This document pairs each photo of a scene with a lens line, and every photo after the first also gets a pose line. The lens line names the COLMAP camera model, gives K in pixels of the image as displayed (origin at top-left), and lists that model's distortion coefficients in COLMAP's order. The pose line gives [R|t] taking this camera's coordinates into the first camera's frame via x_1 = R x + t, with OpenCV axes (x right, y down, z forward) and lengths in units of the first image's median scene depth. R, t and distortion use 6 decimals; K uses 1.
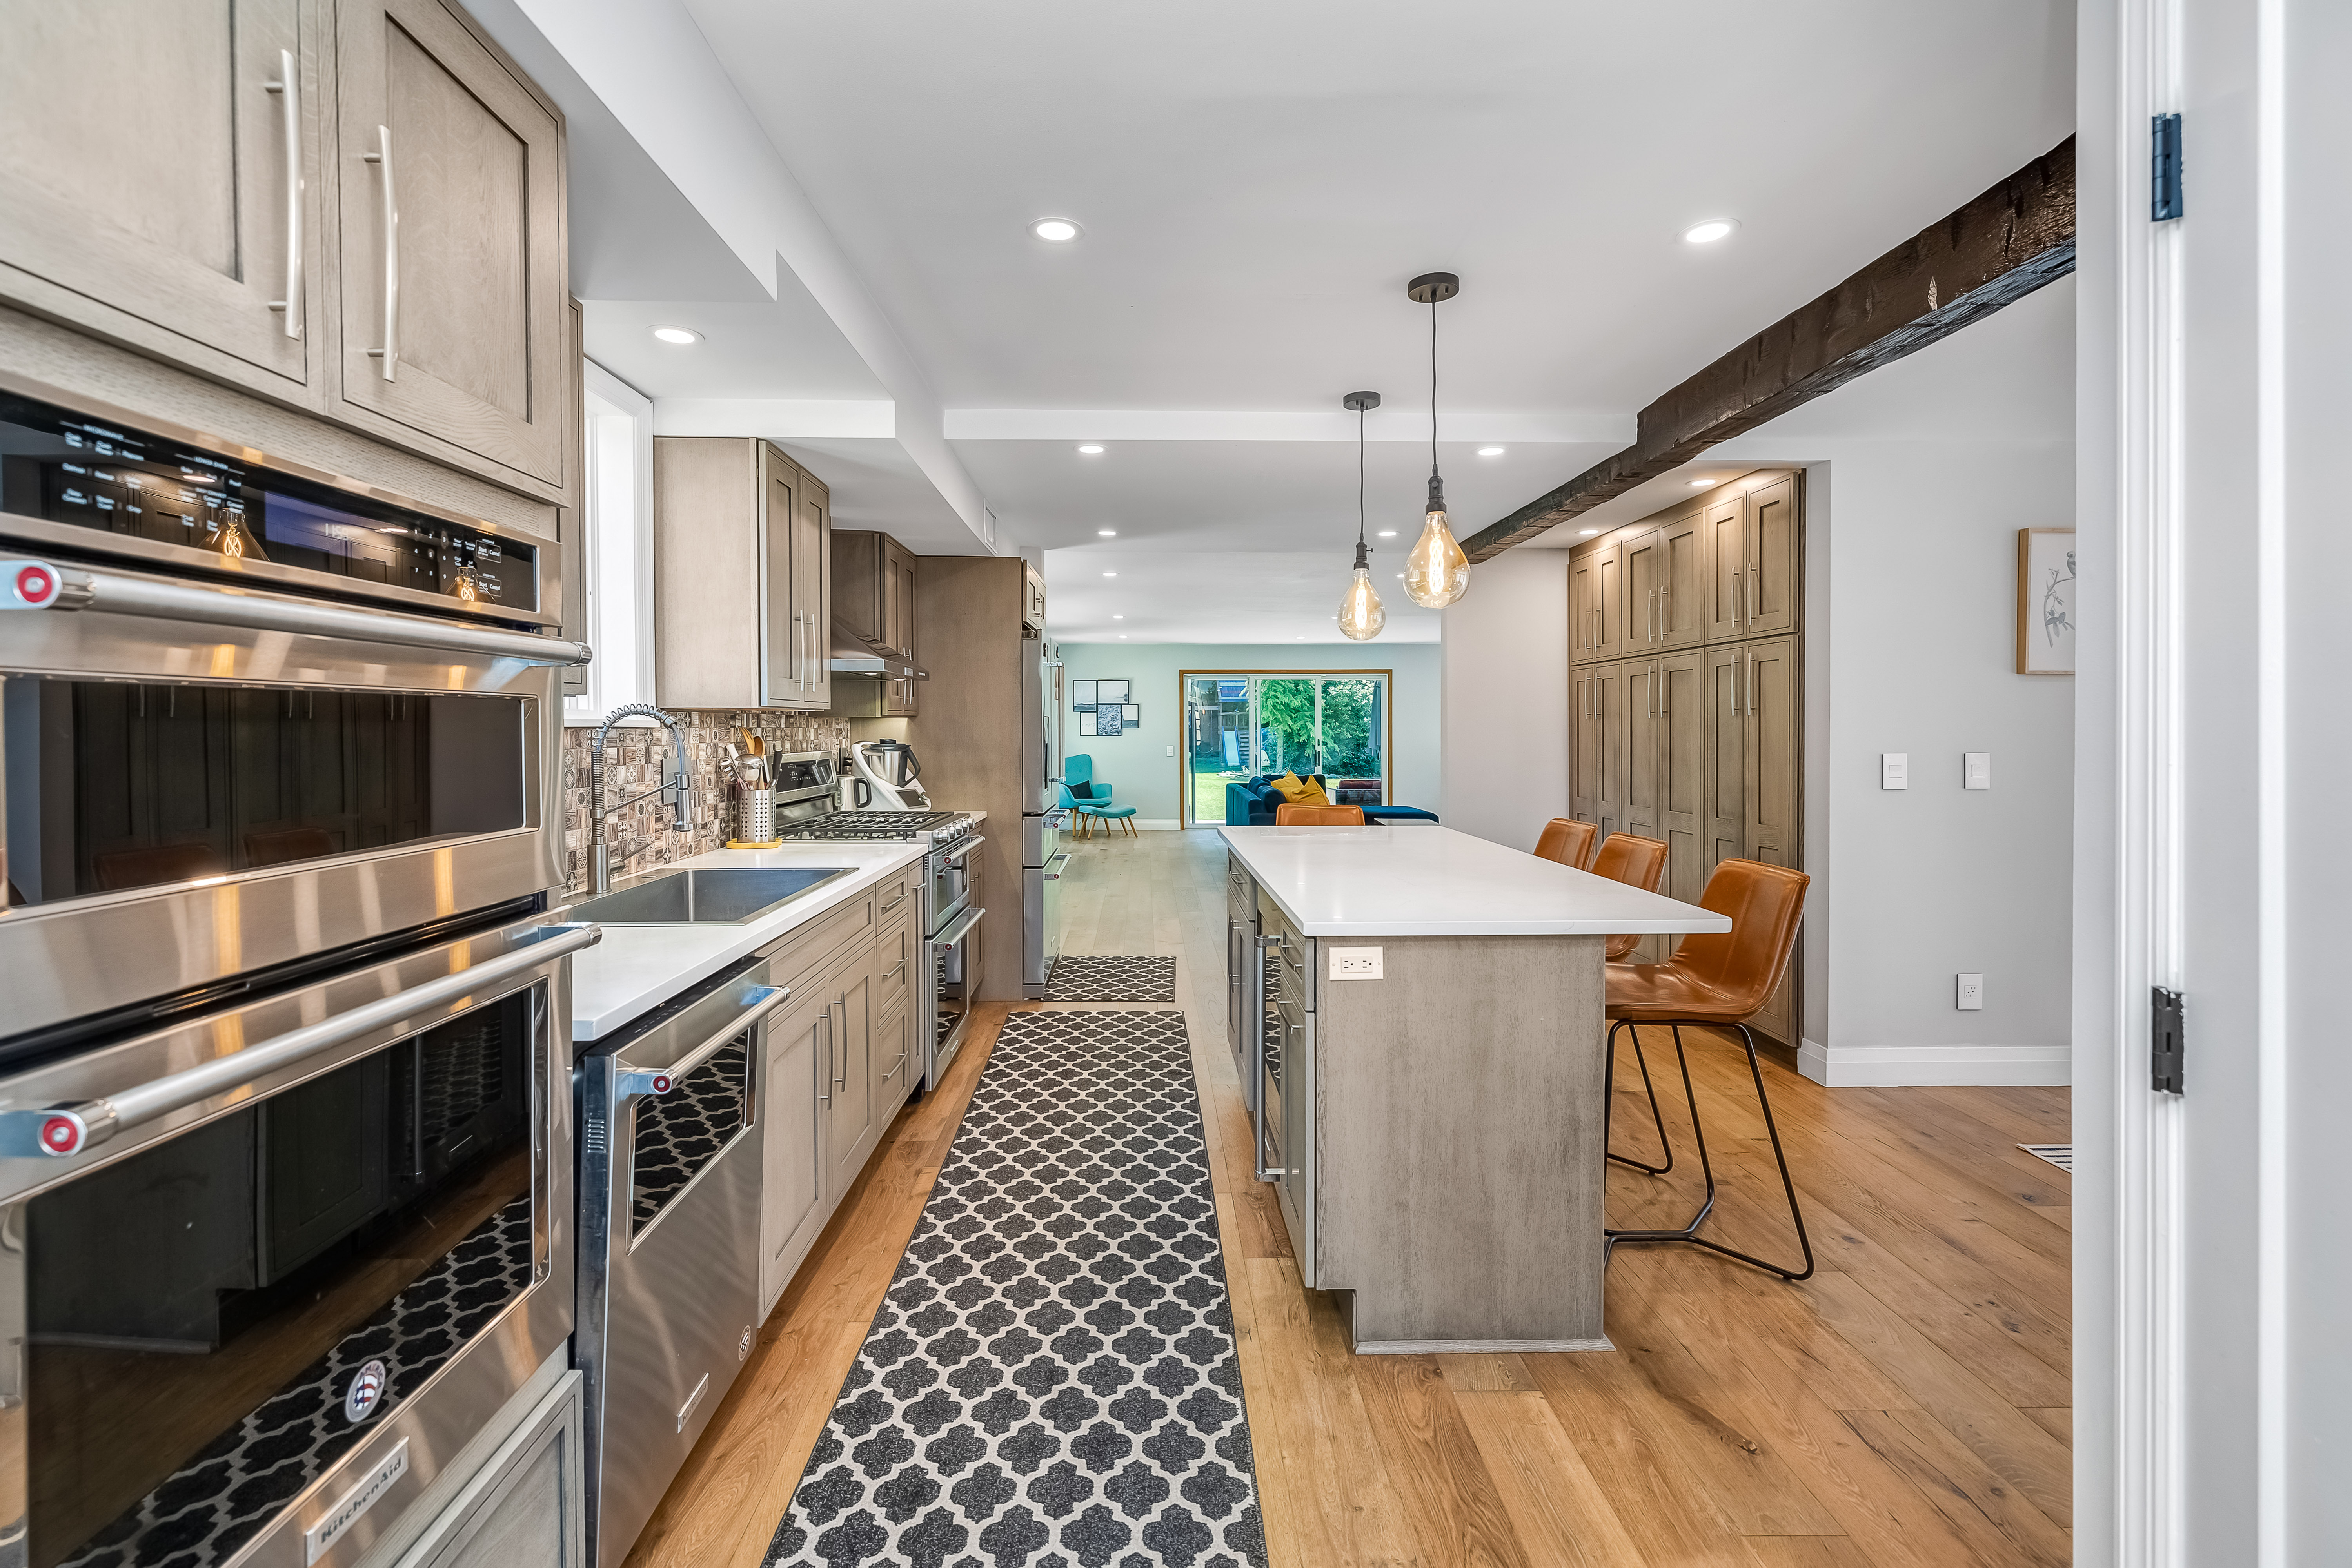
lens RADIAL K [[1049.1, 0, 1185.1], [0, 1049.1, 736.0], [0, 0, 1]] dist [0.001972, 0.000013]
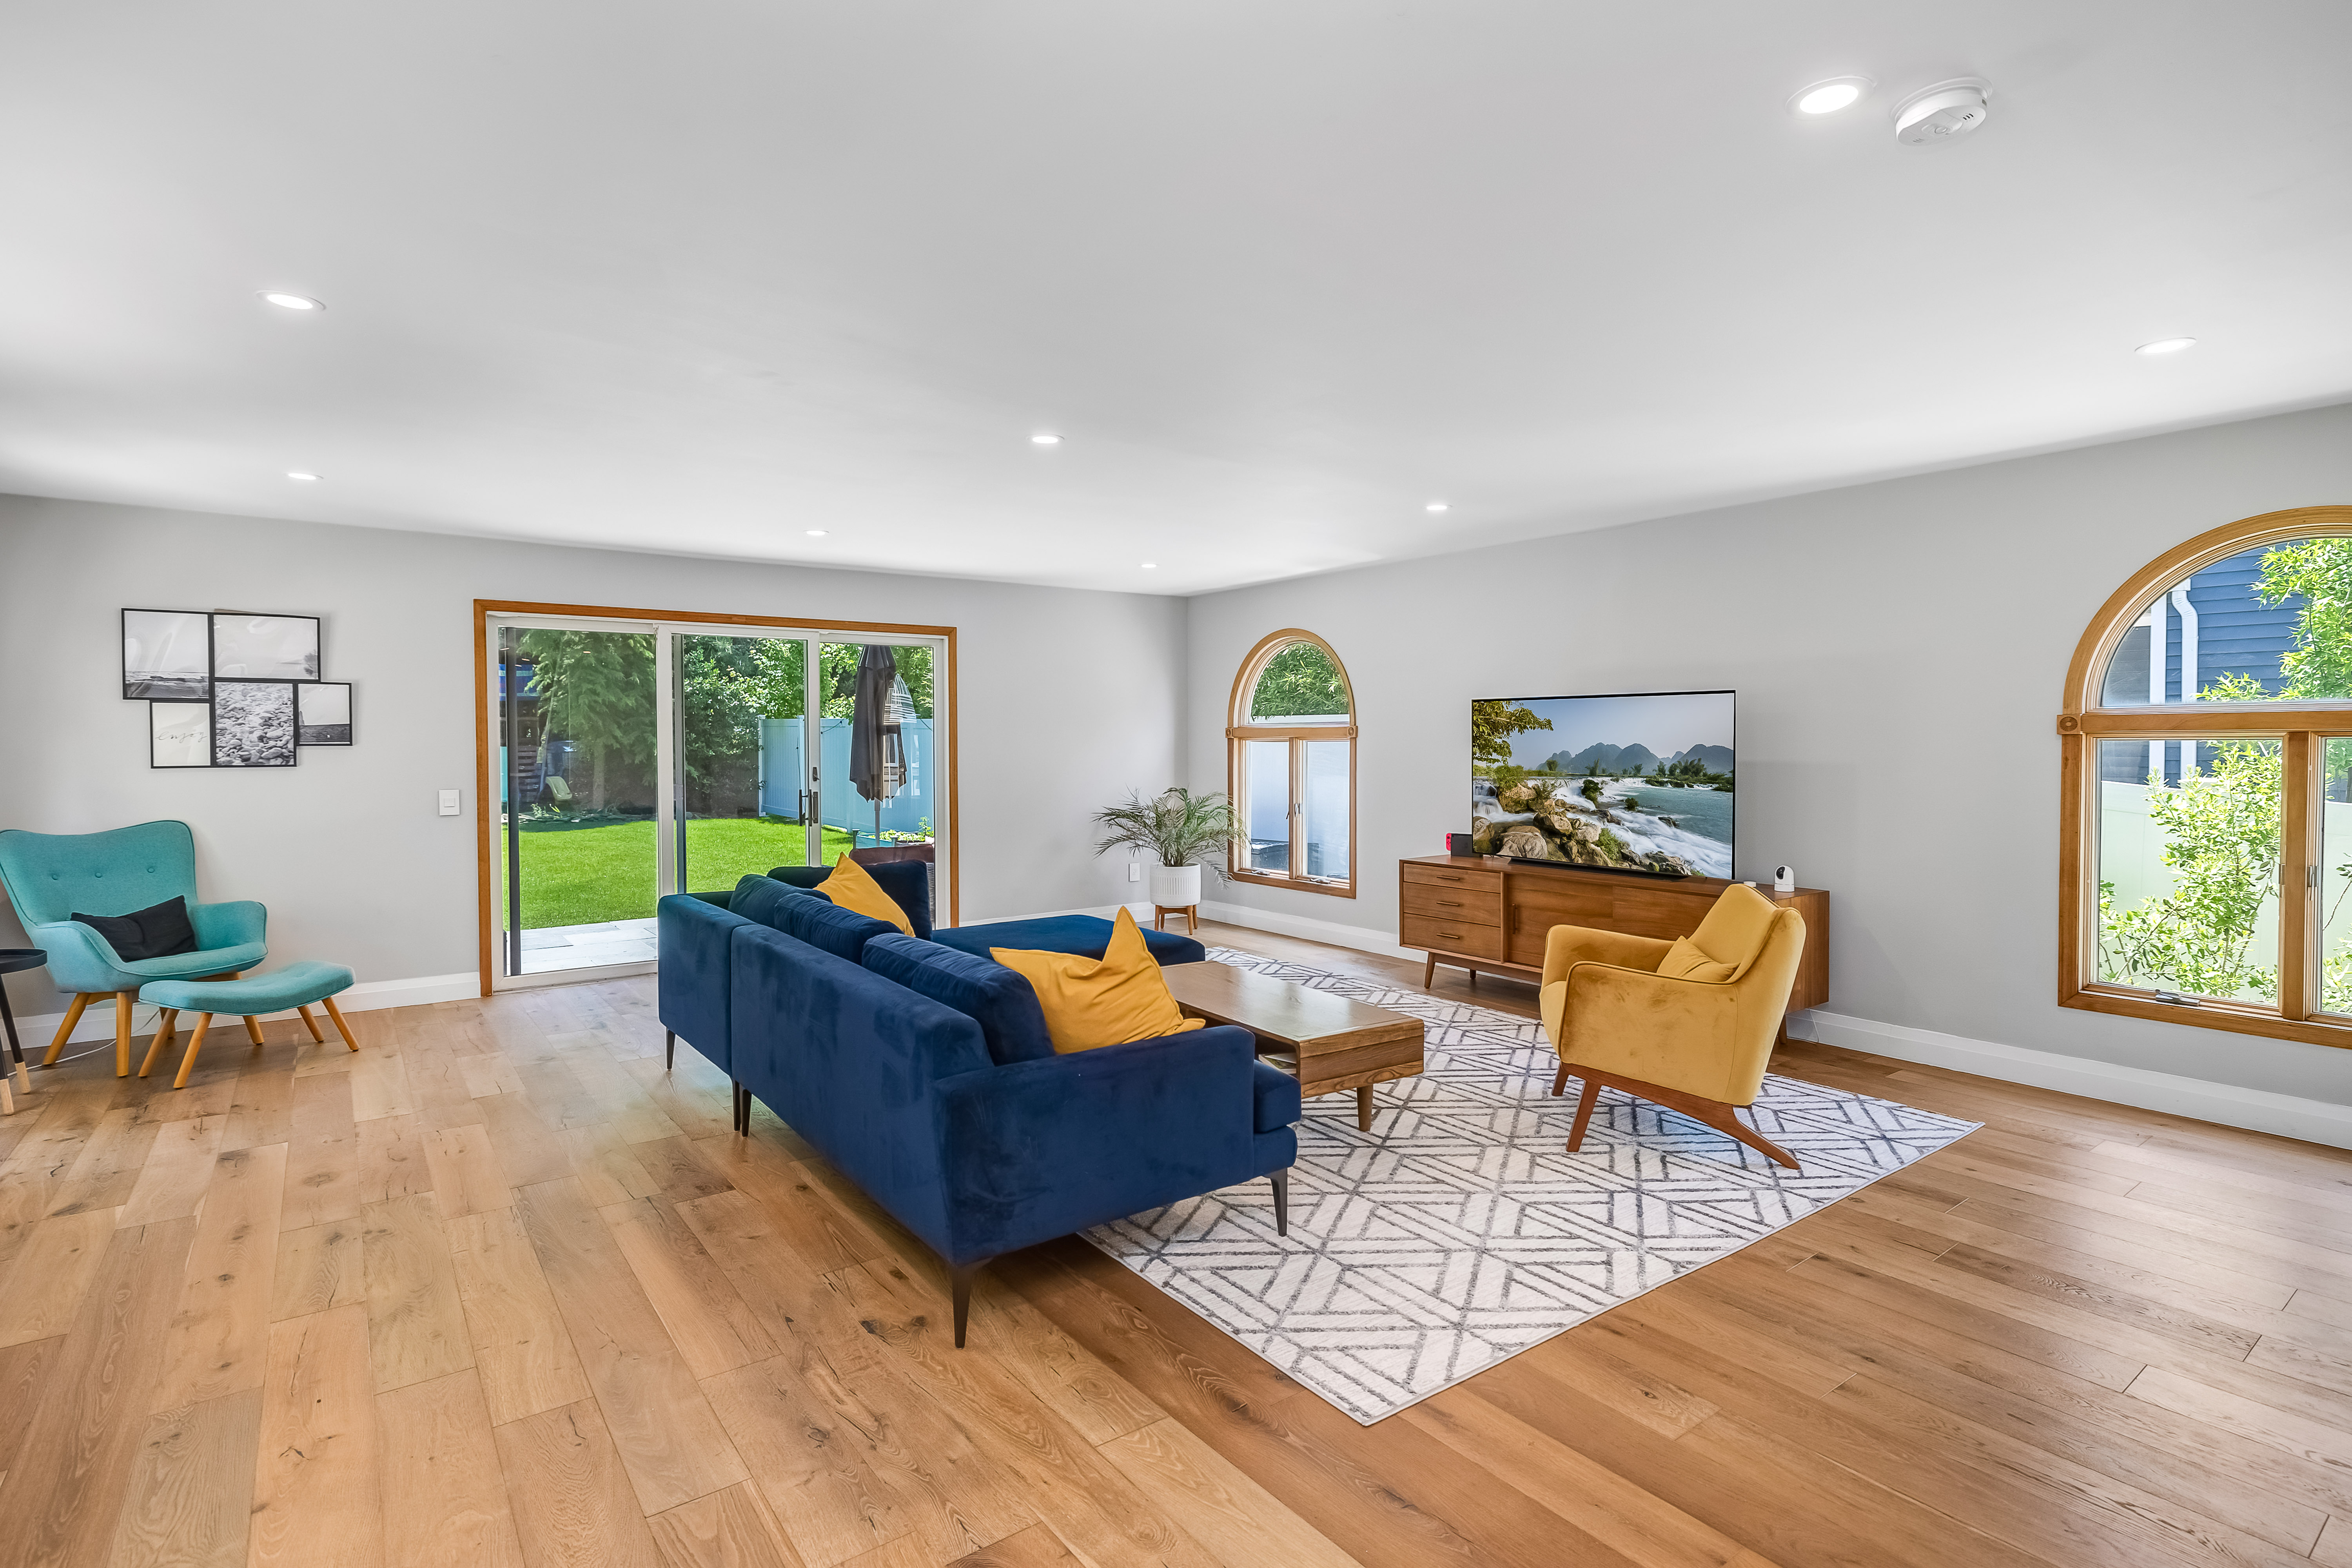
lens RADIAL K [[1158.0, 0, 1174.8], [0, 1158.0, 743.0], [0, 0, 1]] dist [-0.000748, 0.000214]
pose [[0.827091, -0.005291, 0.562043, -0.033796], [0.008362, 0.999961, -0.002892, -0.004765], [-0.562006, 0.007092, 0.827103, 0.484116]]
